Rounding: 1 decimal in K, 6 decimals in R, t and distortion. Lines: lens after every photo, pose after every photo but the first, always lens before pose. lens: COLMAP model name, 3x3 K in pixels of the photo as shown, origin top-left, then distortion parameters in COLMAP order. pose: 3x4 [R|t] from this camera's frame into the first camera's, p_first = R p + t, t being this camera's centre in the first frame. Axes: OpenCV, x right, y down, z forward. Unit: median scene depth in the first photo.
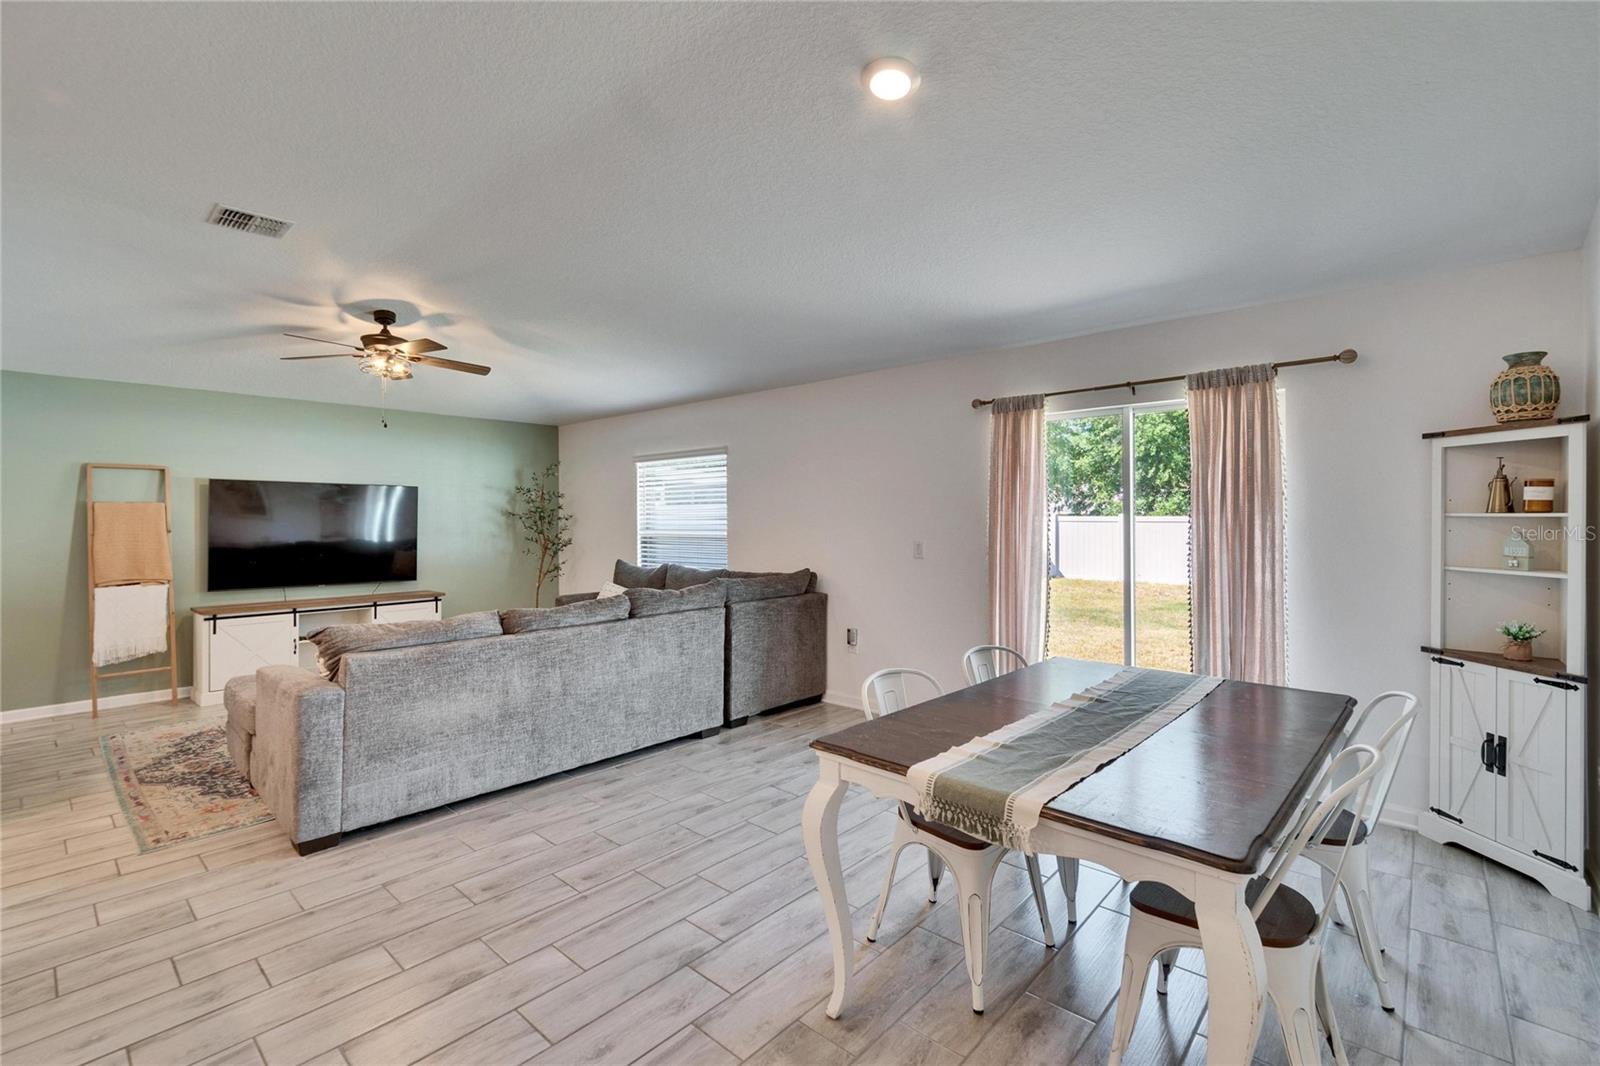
lens RADIAL K [[709.4, 0, 783.3], [0, 709.4, 516.2], [0, 0, 1]] dist [-0.007548, 0.003678]
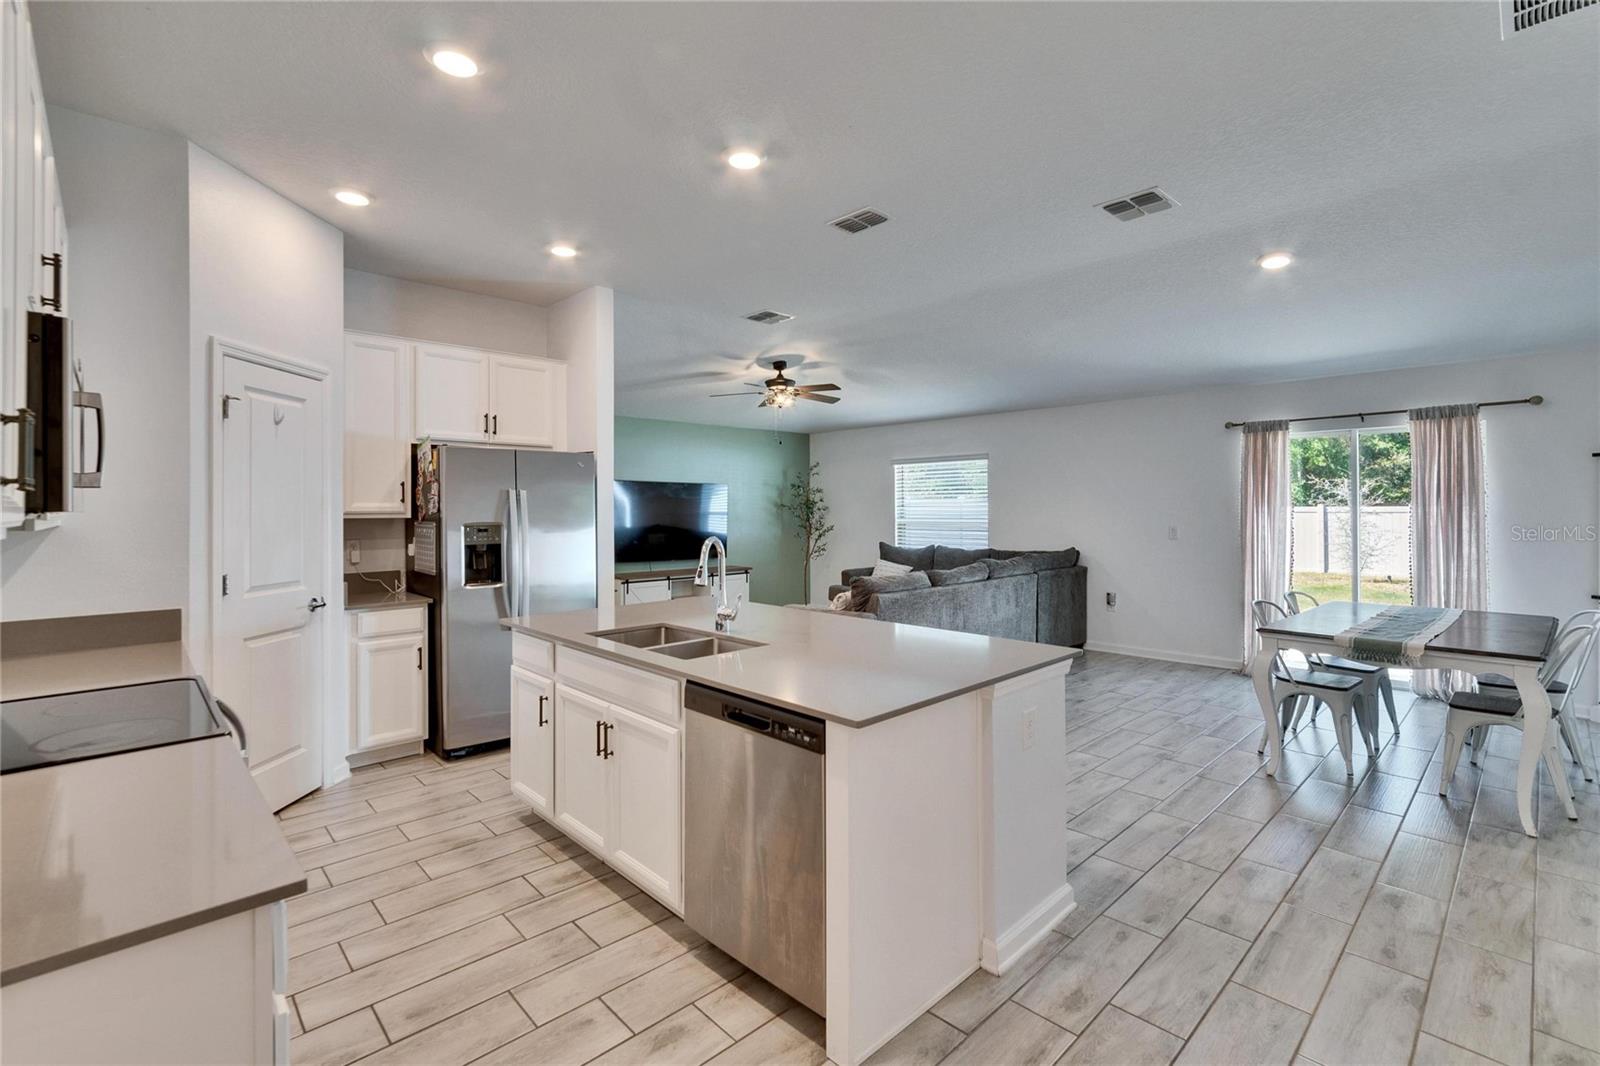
lens RADIAL K [[709.4, 0, 796.6], [0, 709.4, 507.1], [0, 0, 1]] dist [-0.007548, 0.003678]
pose [[0.997530, -0.000526, -0.070243, -0.428455], [0.000629, 0.999999, 0.001444, -0.003470], [0.070242, -0.001484, 0.997529, -0.391125]]
